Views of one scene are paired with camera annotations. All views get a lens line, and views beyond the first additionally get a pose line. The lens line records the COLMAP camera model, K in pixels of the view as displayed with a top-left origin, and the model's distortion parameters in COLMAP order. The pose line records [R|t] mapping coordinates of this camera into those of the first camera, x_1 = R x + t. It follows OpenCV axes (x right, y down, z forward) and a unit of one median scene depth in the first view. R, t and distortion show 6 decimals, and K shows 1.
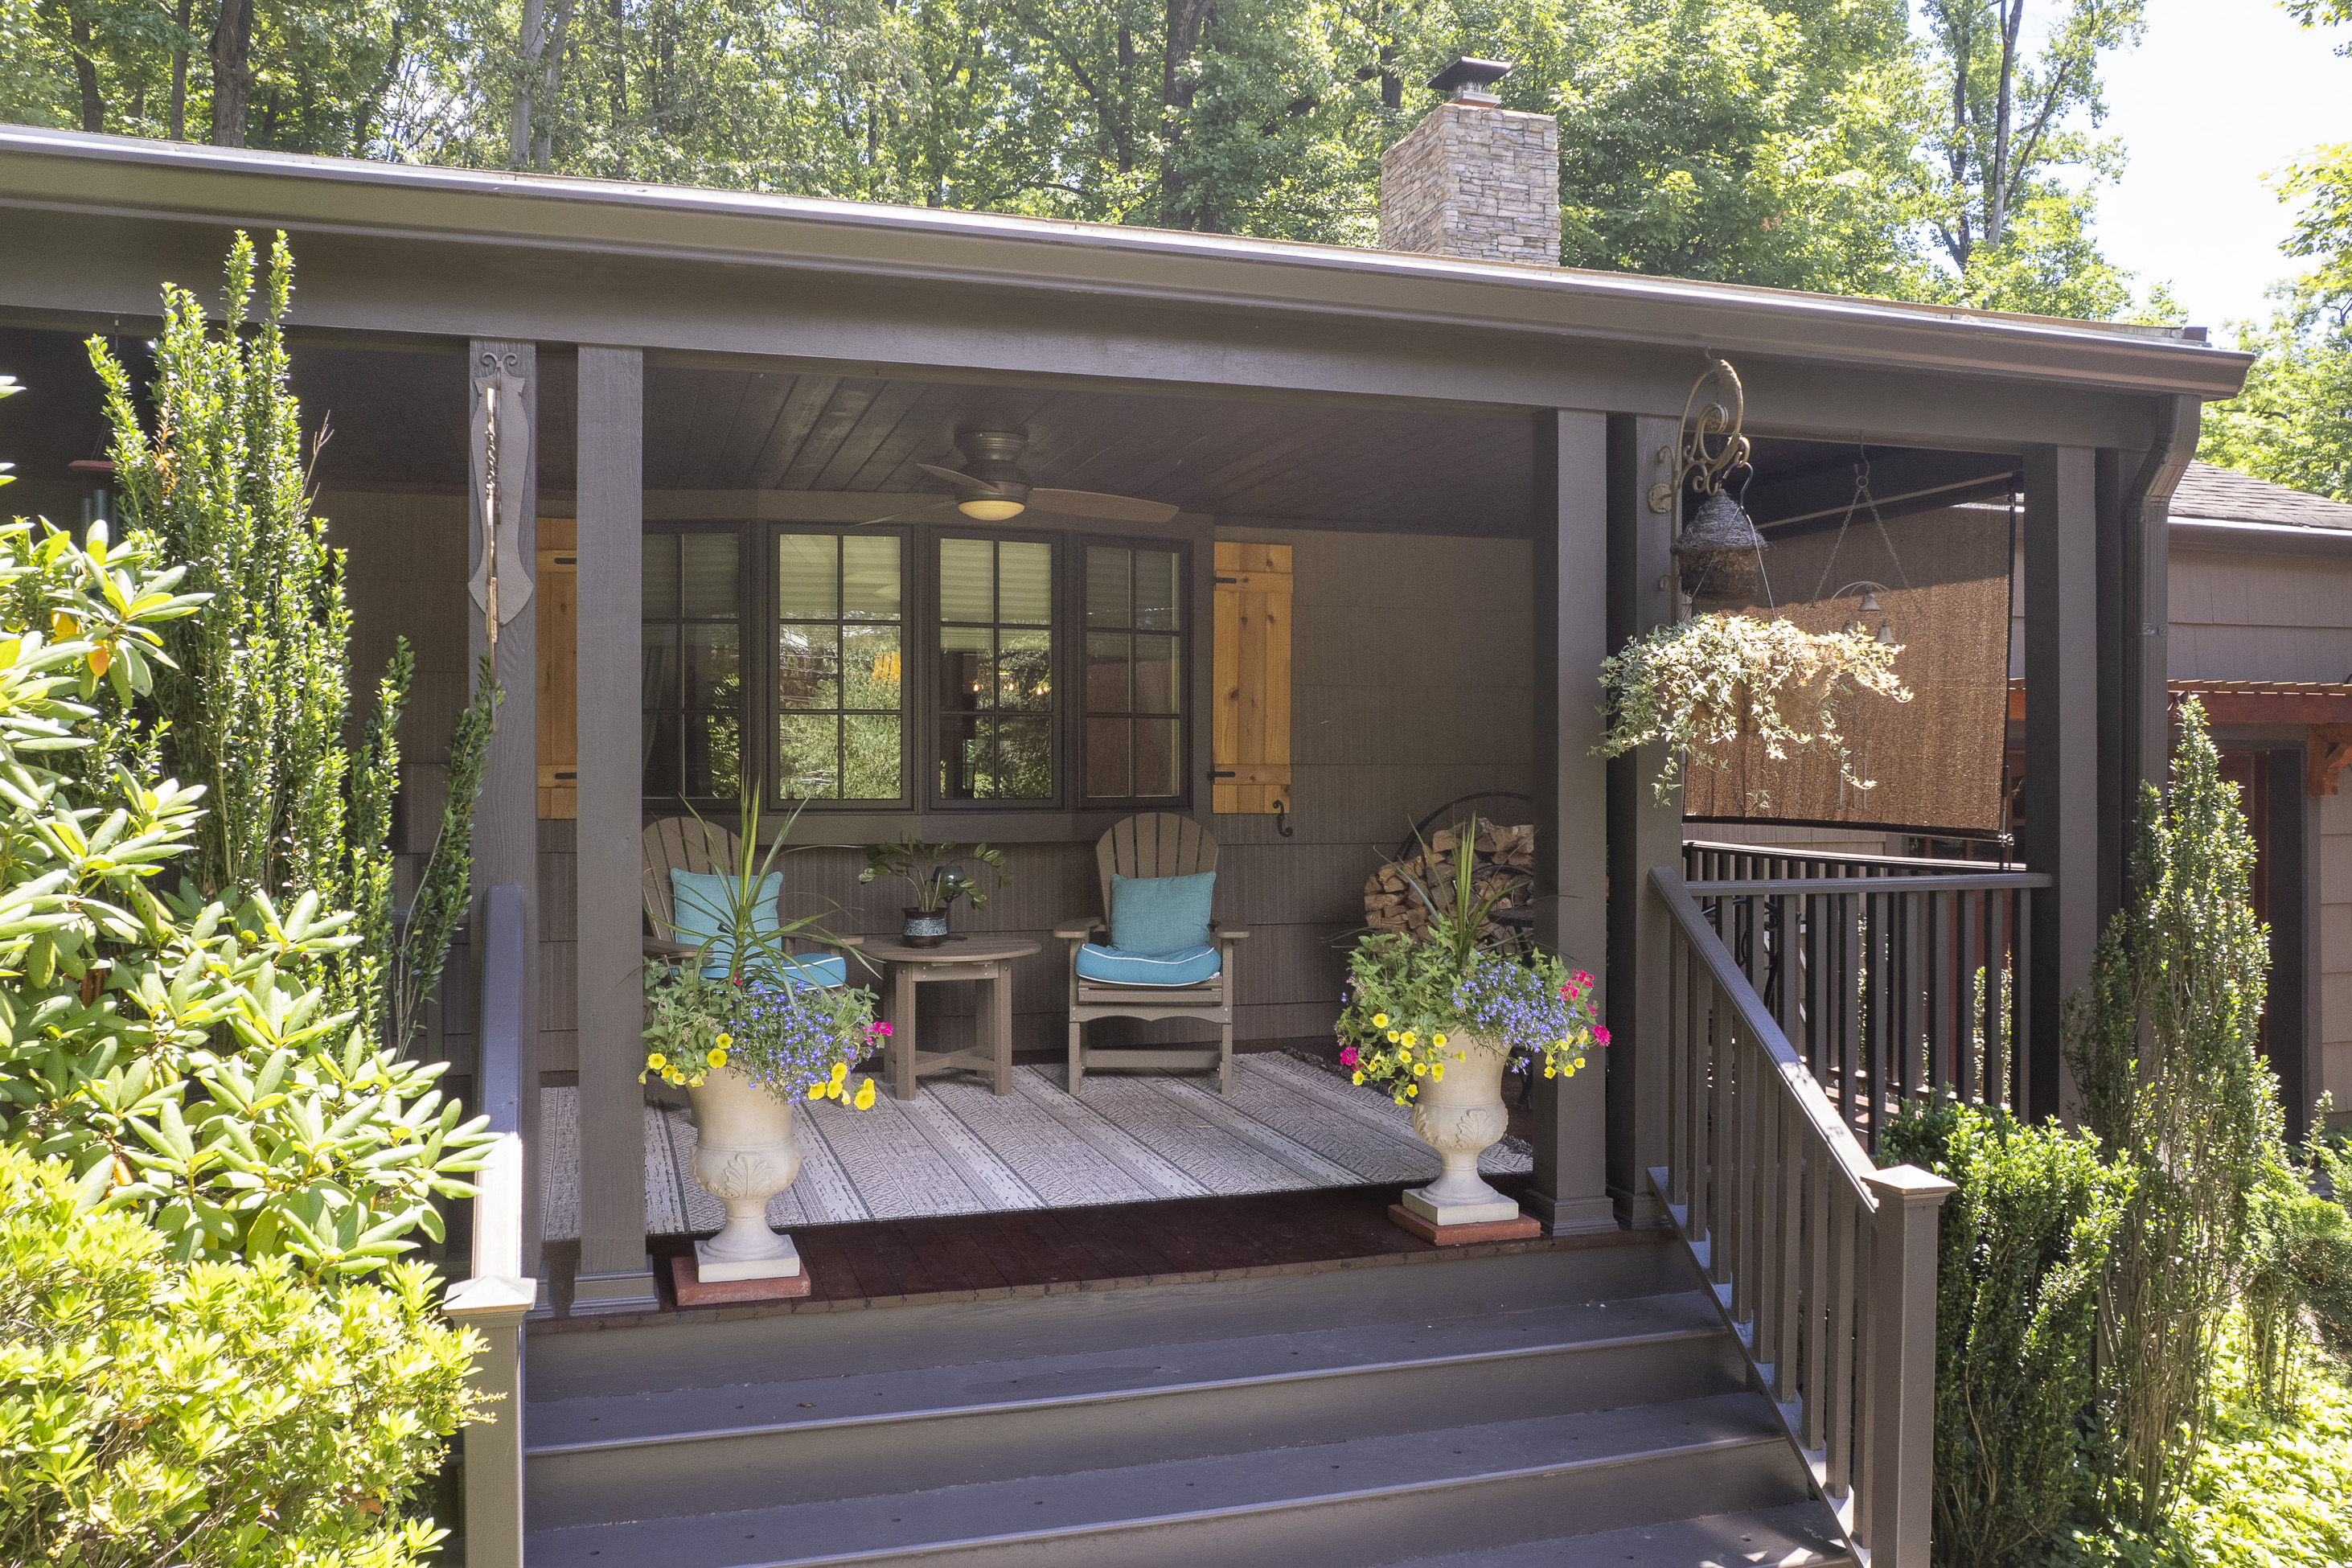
lens RADIAL K [[1807.2, 0, 1176.0], [0, 1807.2, 784.0], [0, 0, 1]] dist [-0.075918, 0.035708]
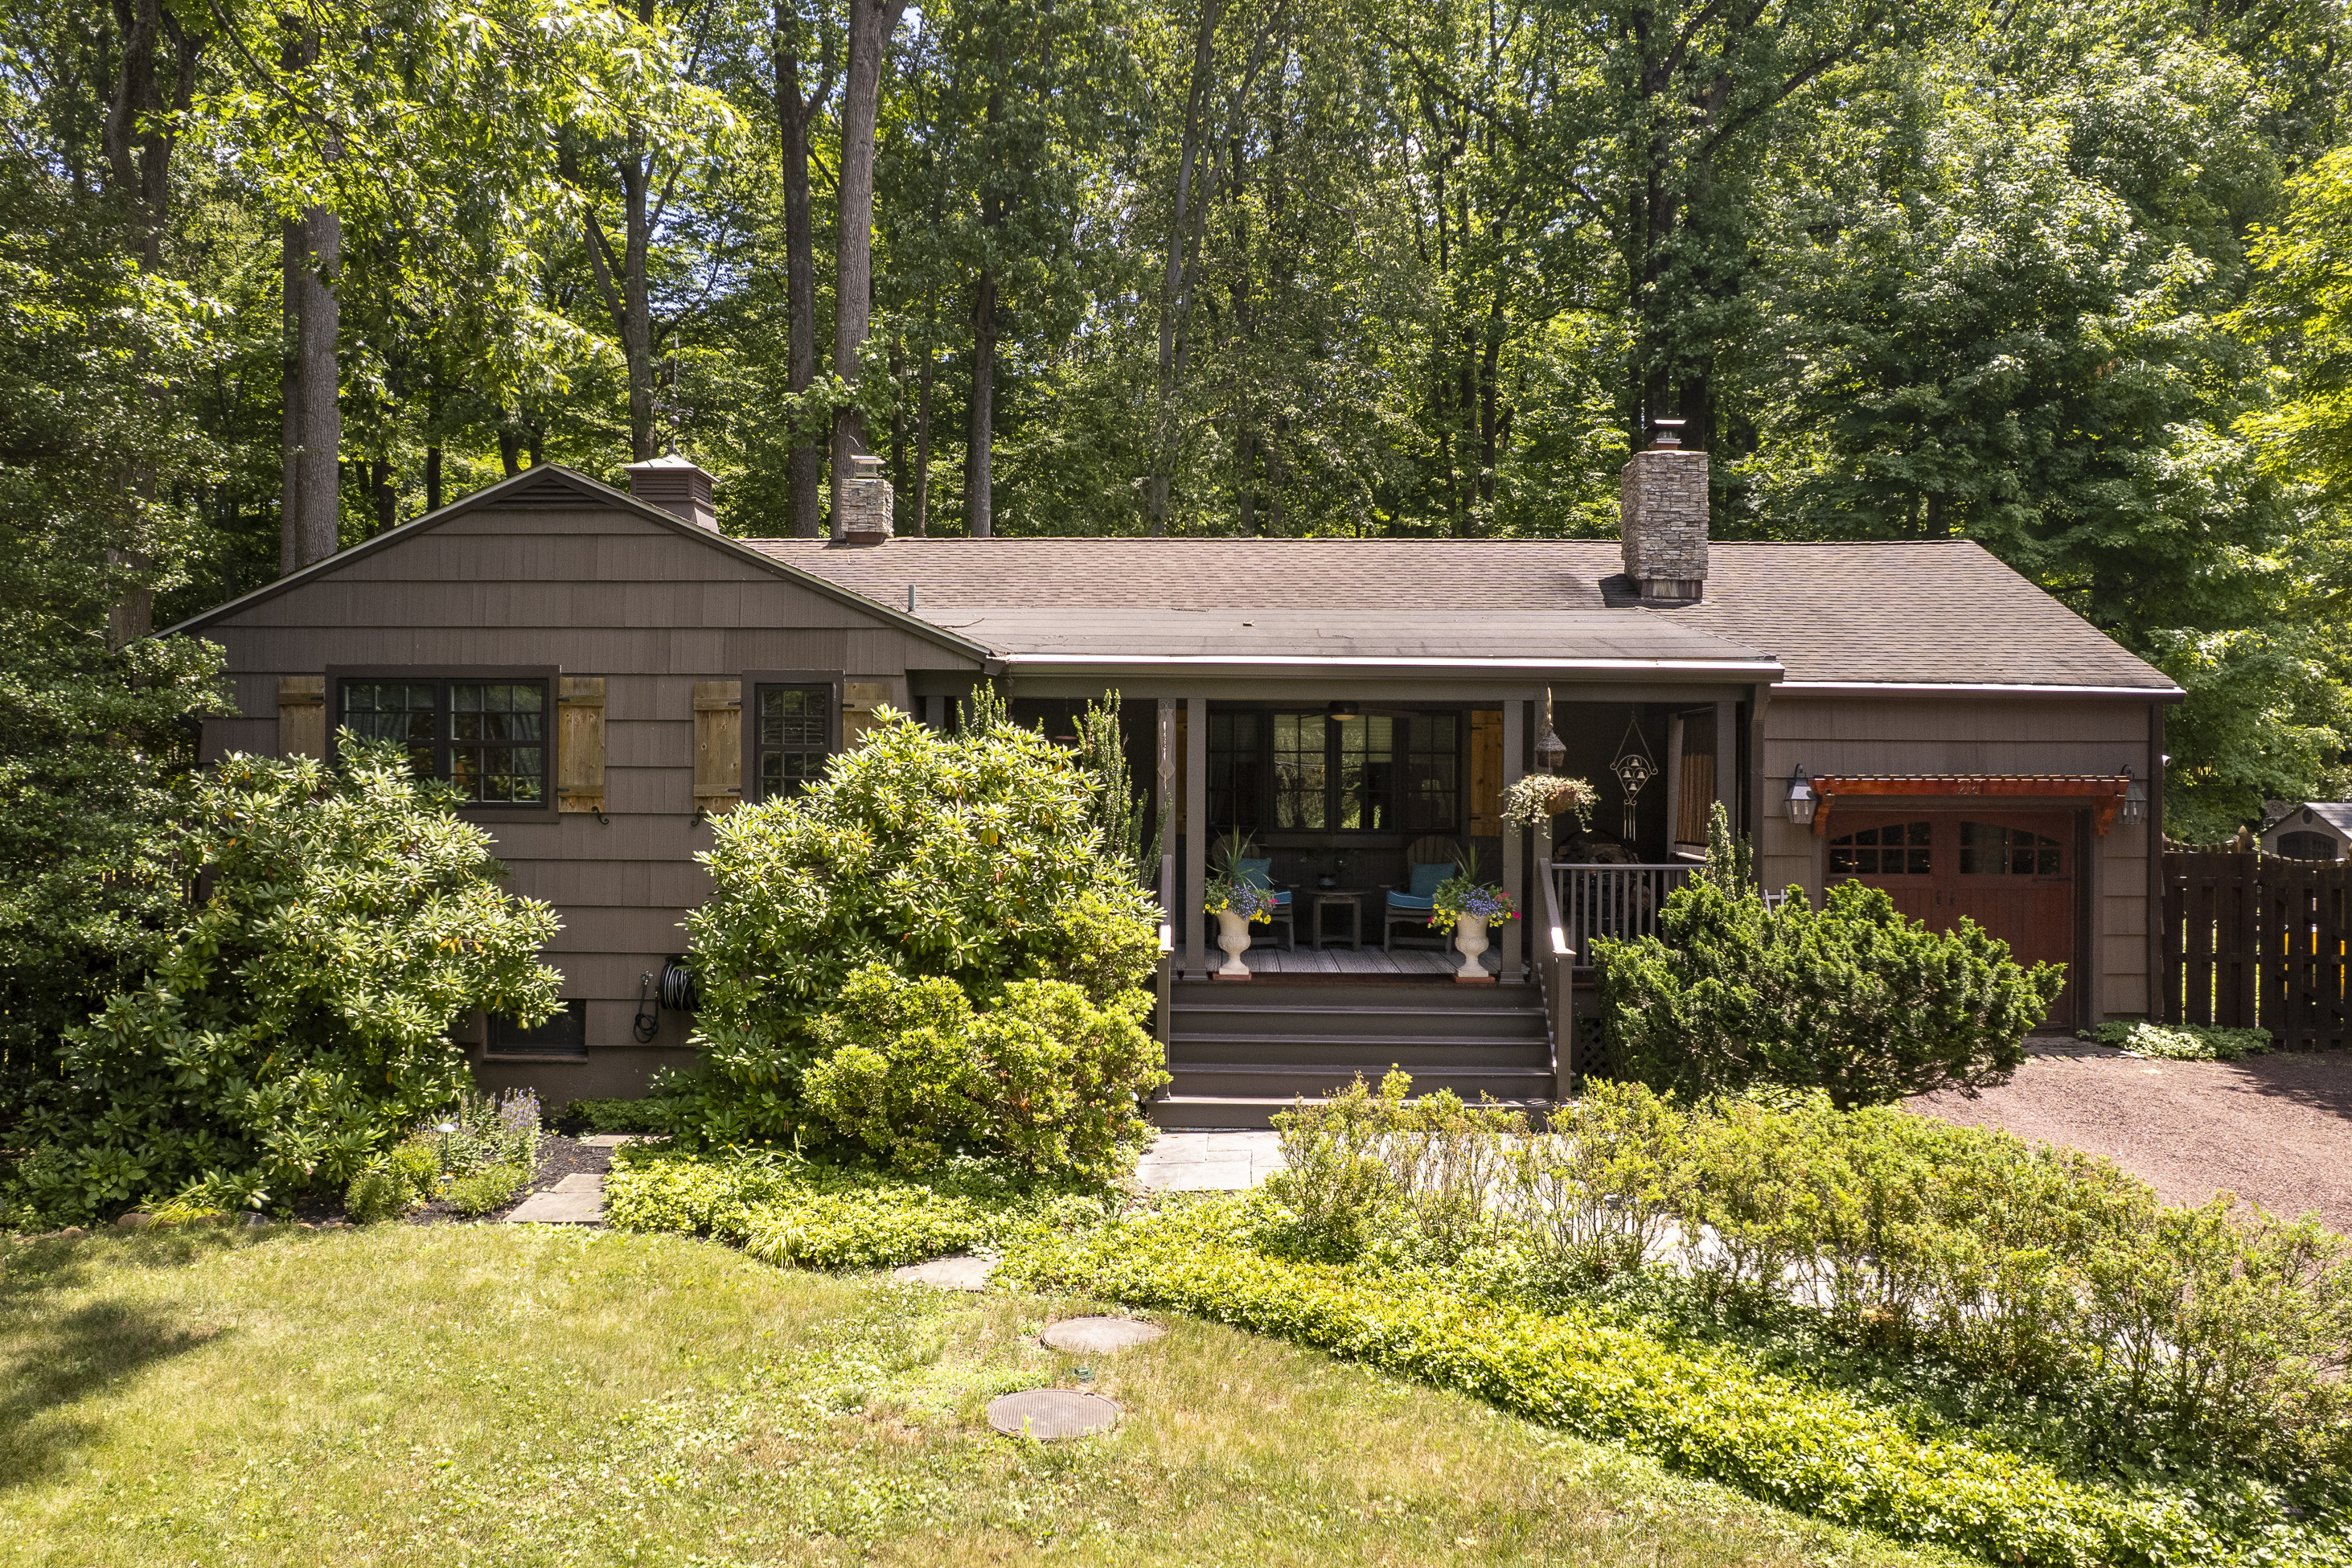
lens RADIAL K [[1807.2, 0, 1176.0], [0, 1807.2, 784.0], [0, 0, 1]] dist [-0.075918, 0.035708]
pose [[0.942883, 0.004453, -0.333093, 0.778358], [-0.007490, 0.999941, -0.007836, -0.051669], [0.333039, 0.009883, 0.942861, -2.213295]]
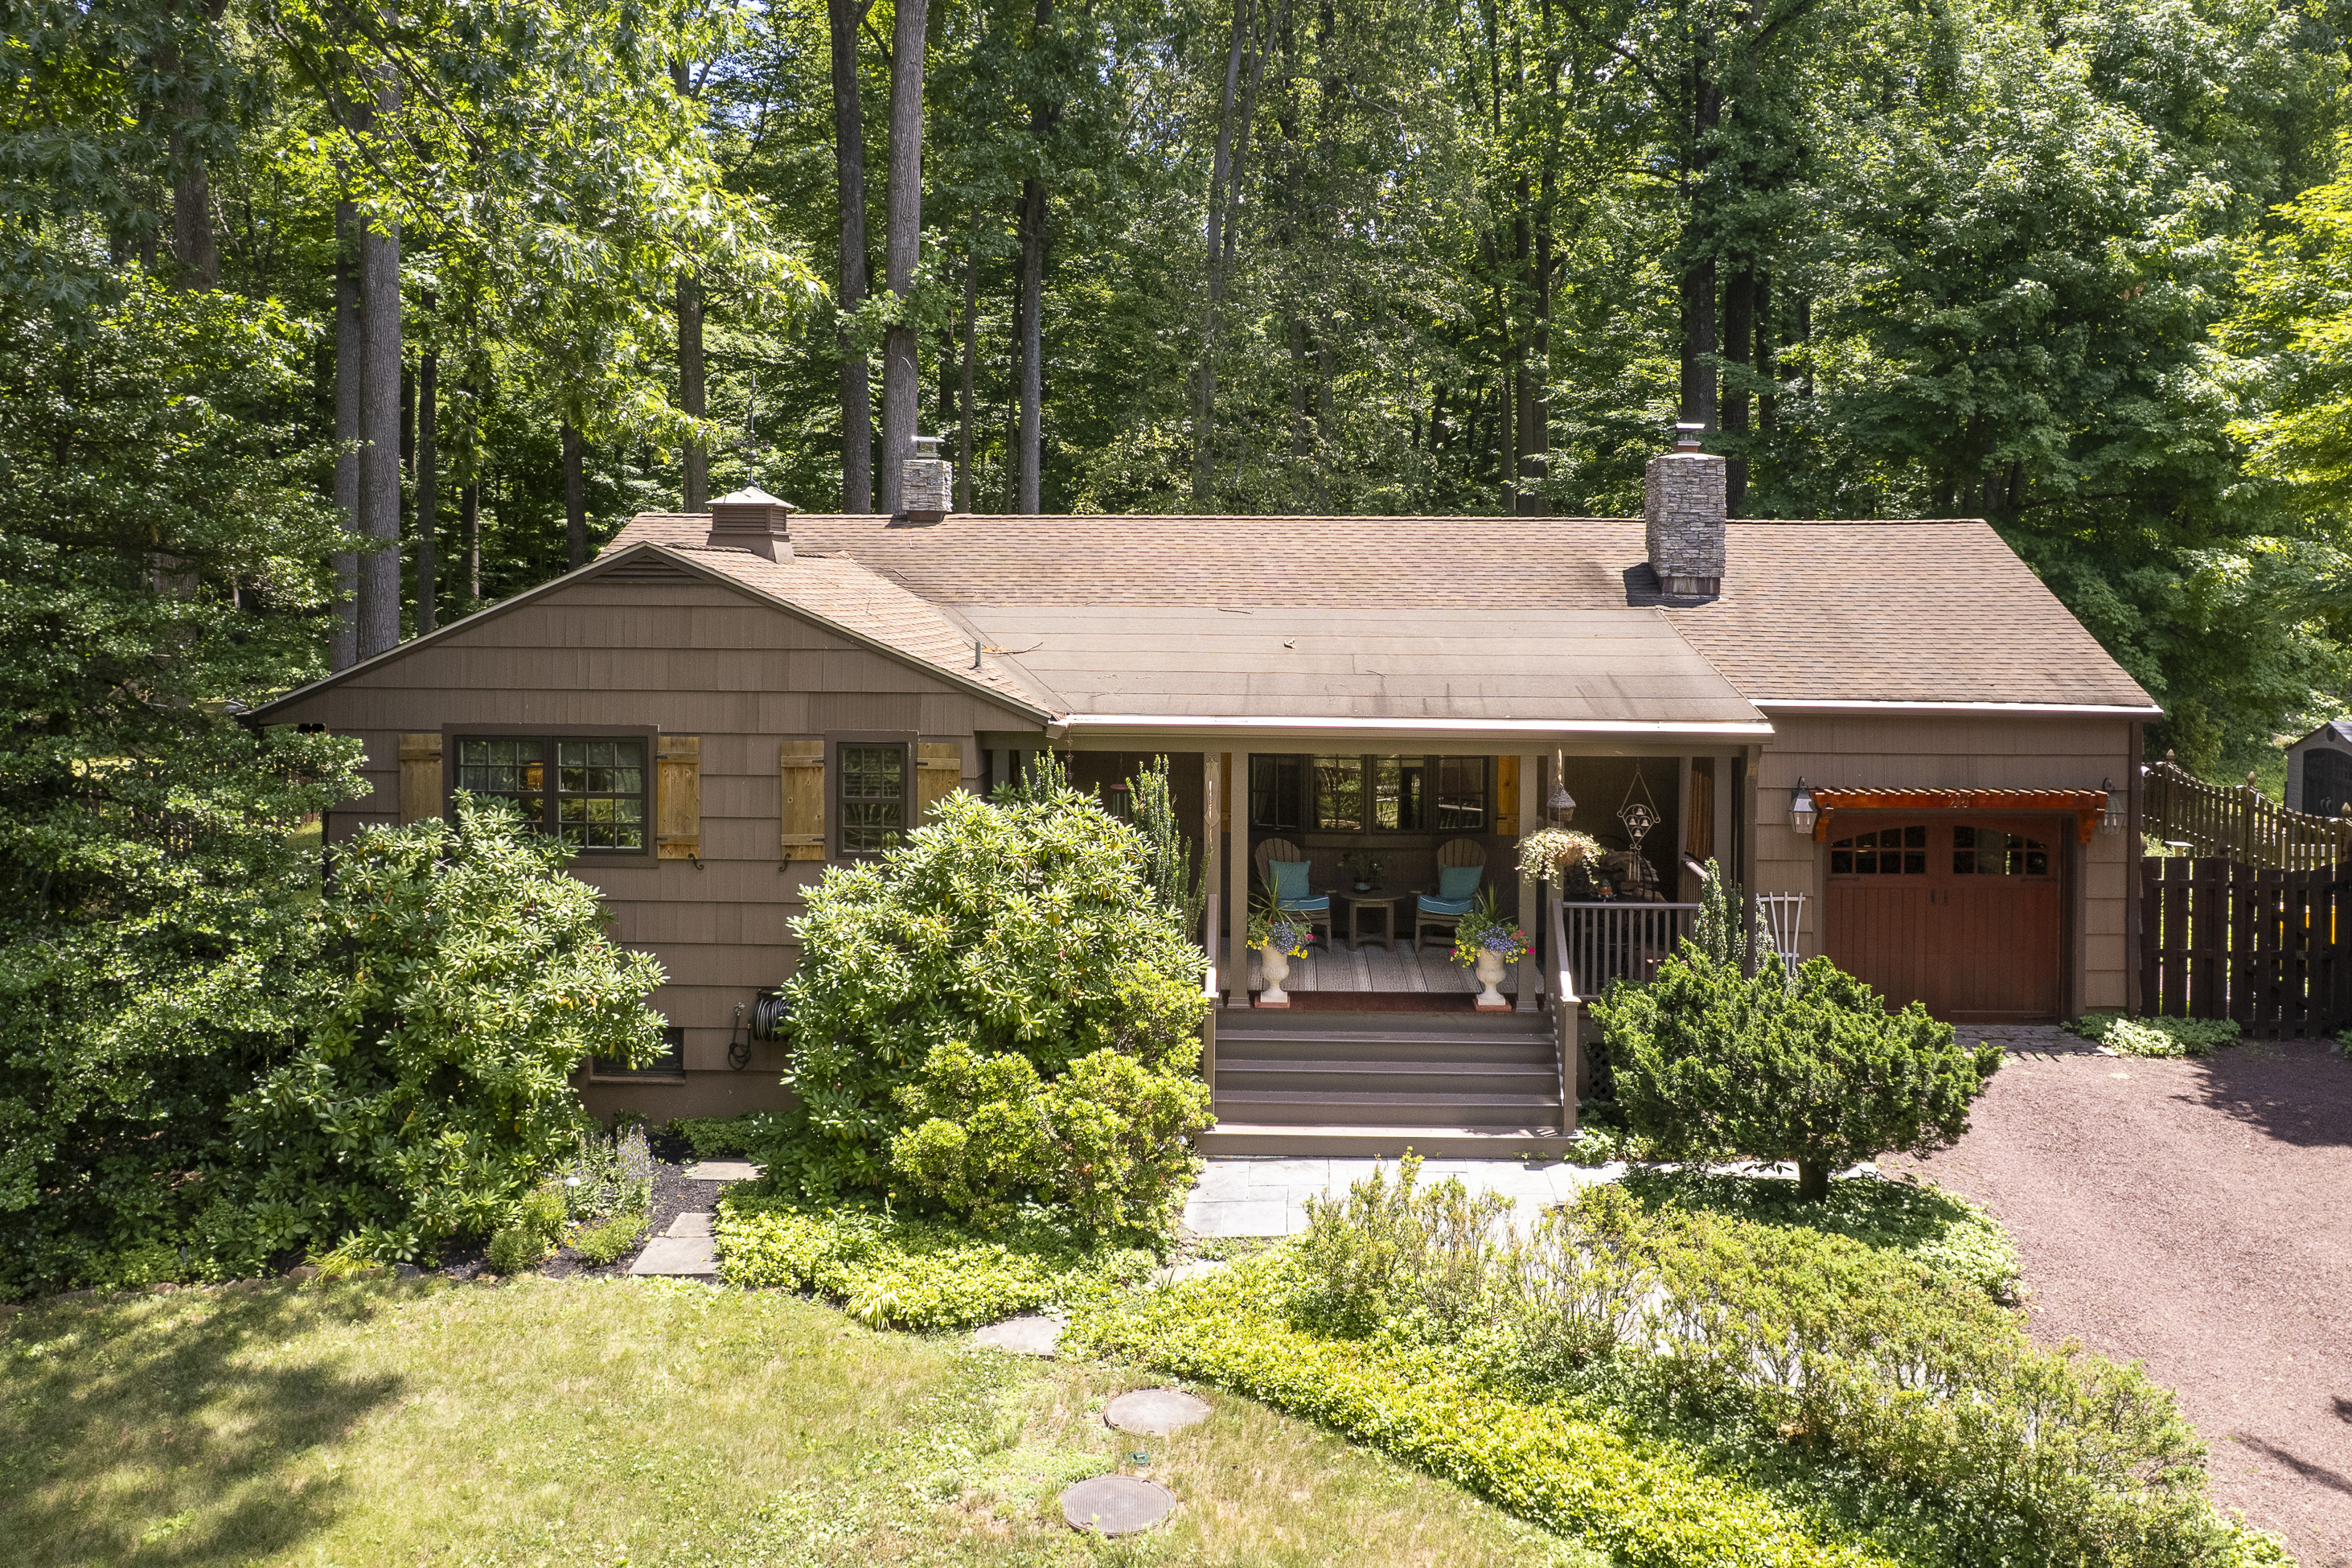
lens RADIAL K [[1879.0, 0, 1230.1], [0, 1879.0, 592.0], [0, 0, 1]] dist [-0.064049, 0.009221]
pose [[0.943259, 0.004399, -0.332030, 0.946039], [-0.005421, 0.999983, -0.002150, -0.556017], [0.332015, 0.003828, 0.943266, -2.652434]]
